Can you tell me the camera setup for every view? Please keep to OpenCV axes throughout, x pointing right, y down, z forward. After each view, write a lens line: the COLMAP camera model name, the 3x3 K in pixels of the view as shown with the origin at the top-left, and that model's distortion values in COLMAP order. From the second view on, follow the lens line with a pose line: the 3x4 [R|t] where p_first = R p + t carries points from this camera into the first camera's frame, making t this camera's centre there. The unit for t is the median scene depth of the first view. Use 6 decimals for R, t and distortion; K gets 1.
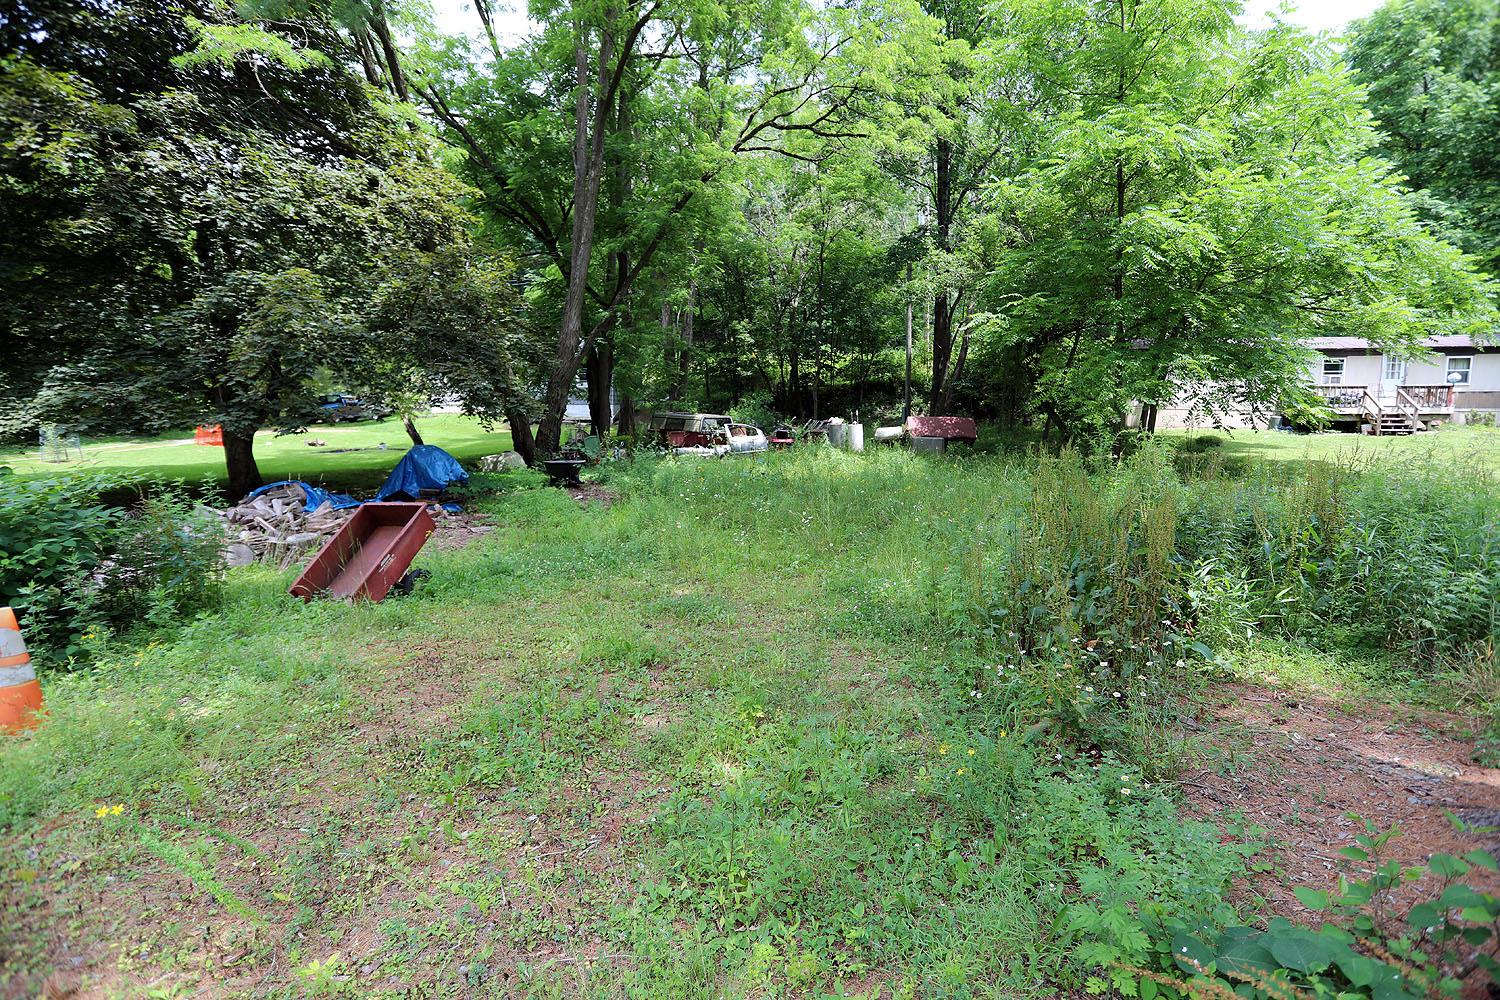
lens RADIAL K [[726.5, 0, 754.6], [0, 726.5, 490.4], [0, 0, 1]] dist [-0.072478, 0.032010]
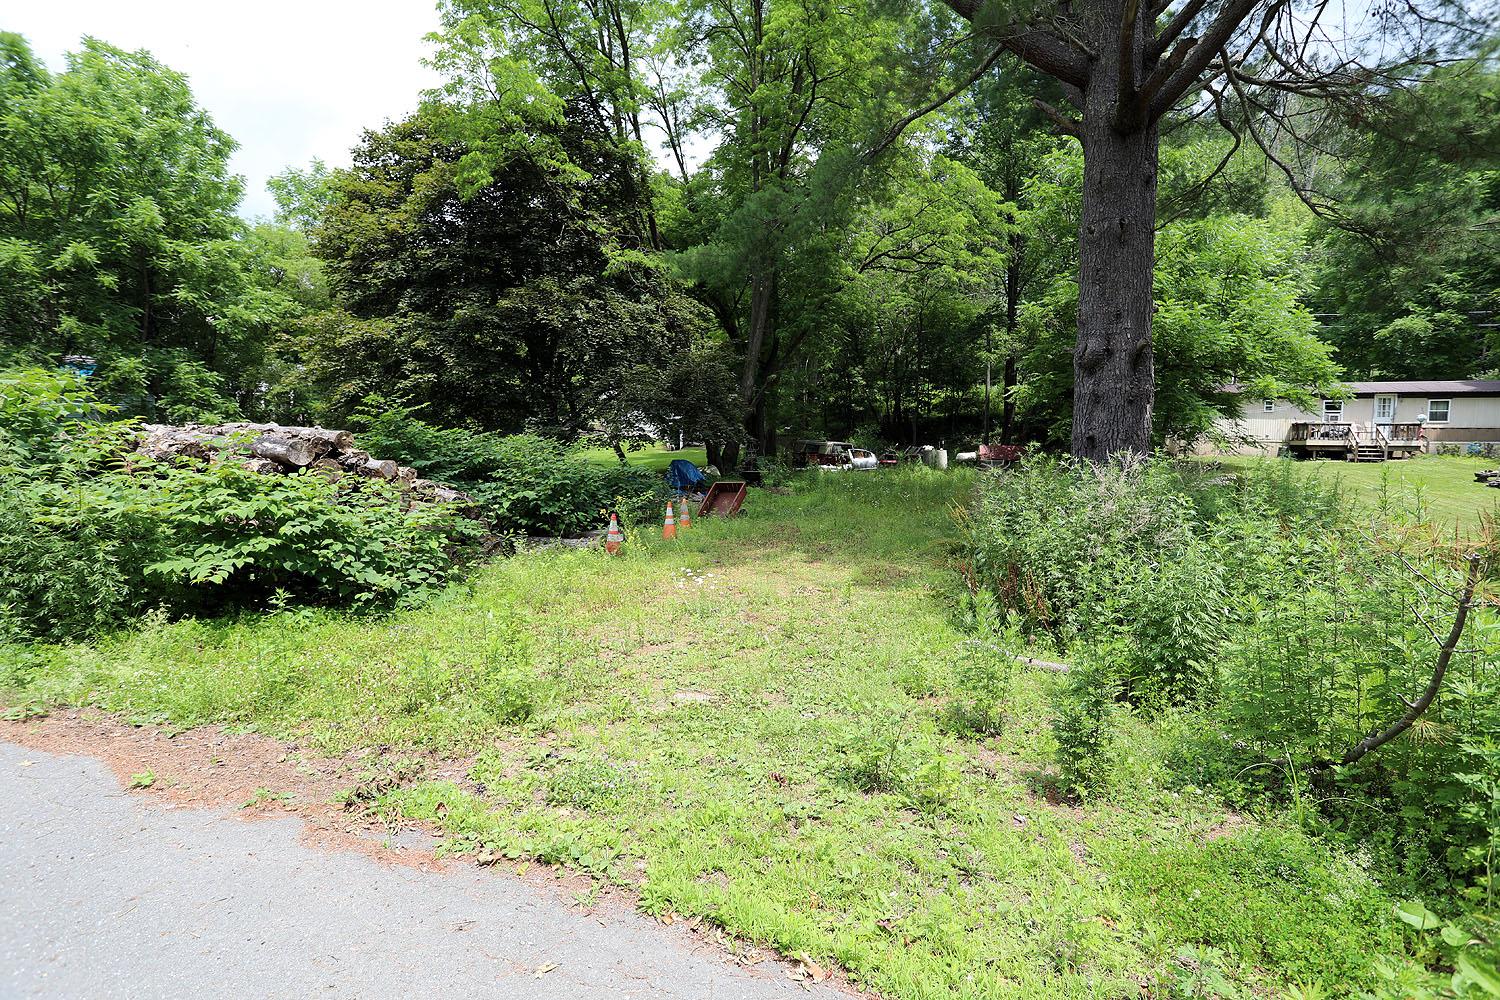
lens RADIAL K [[726.5, 0, 754.6], [0, 726.5, 490.4], [0, 0, 1]] dist [-0.072478, 0.032010]
pose [[0.990656, 0.017353, -0.135275, -0.028830], [-0.021676, 0.999298, -0.030552, 0.035666], [0.134650, 0.033198, 0.990337, -0.412110]]
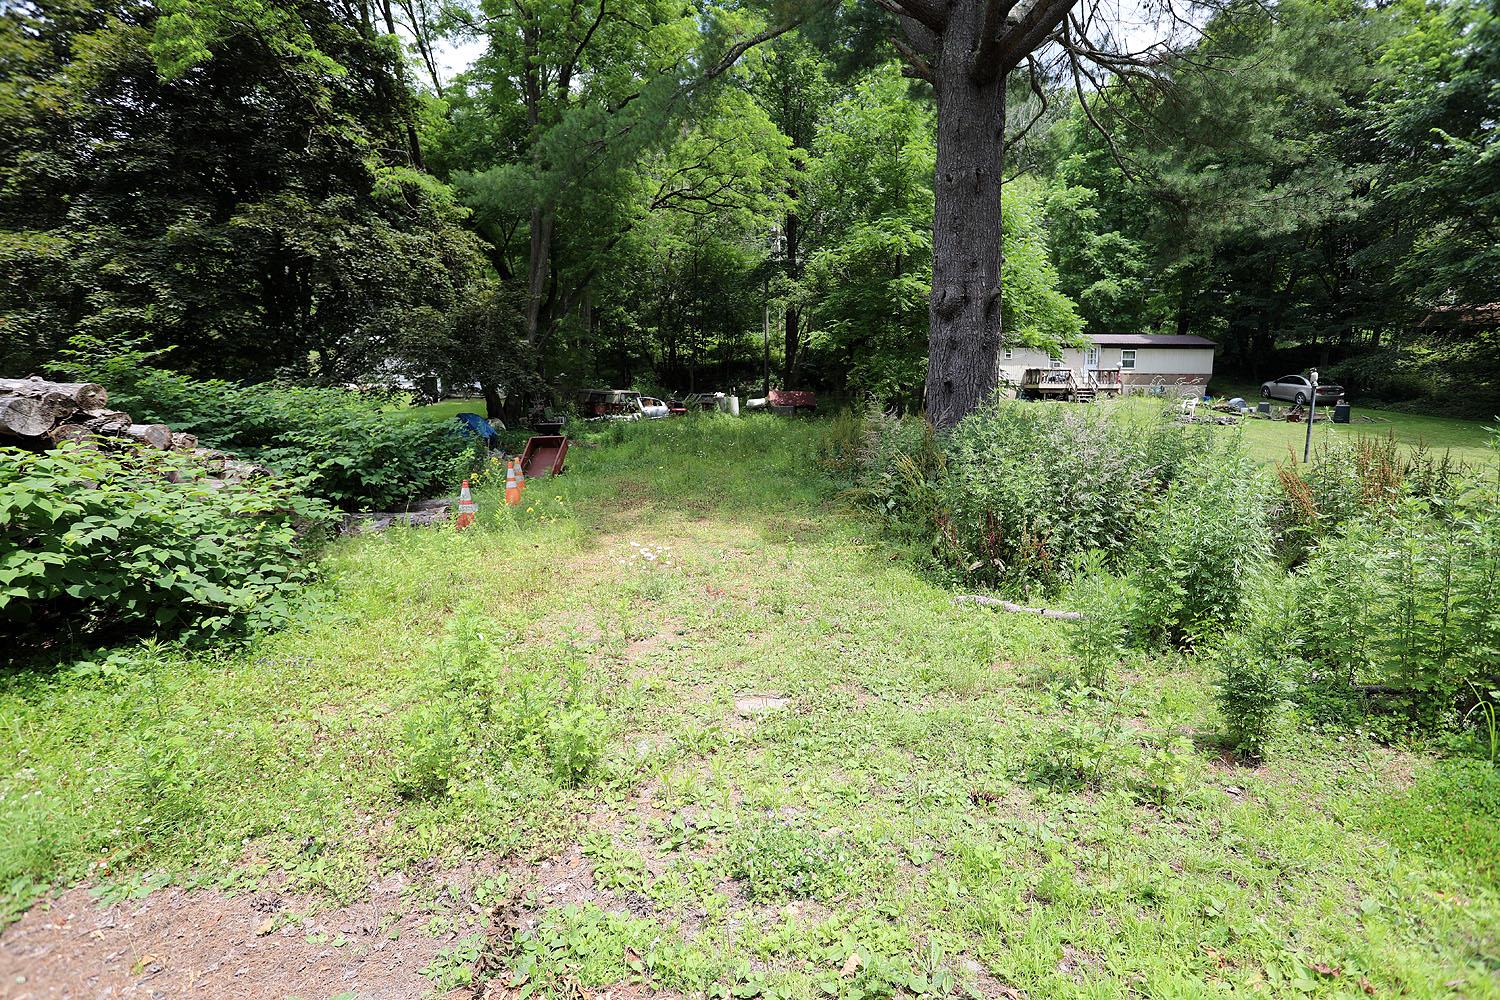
lens RADIAL K [[726.5, 0, 754.6], [0, 726.5, 490.4], [0, 0, 1]] dist [-0.072478, 0.032010]
pose [[0.979605, -0.029653, 0.198733, -0.099908], [0.021984, 0.998930, 0.040688, 0.032033], [-0.199727, -0.035489, 0.979209, -0.375390]]
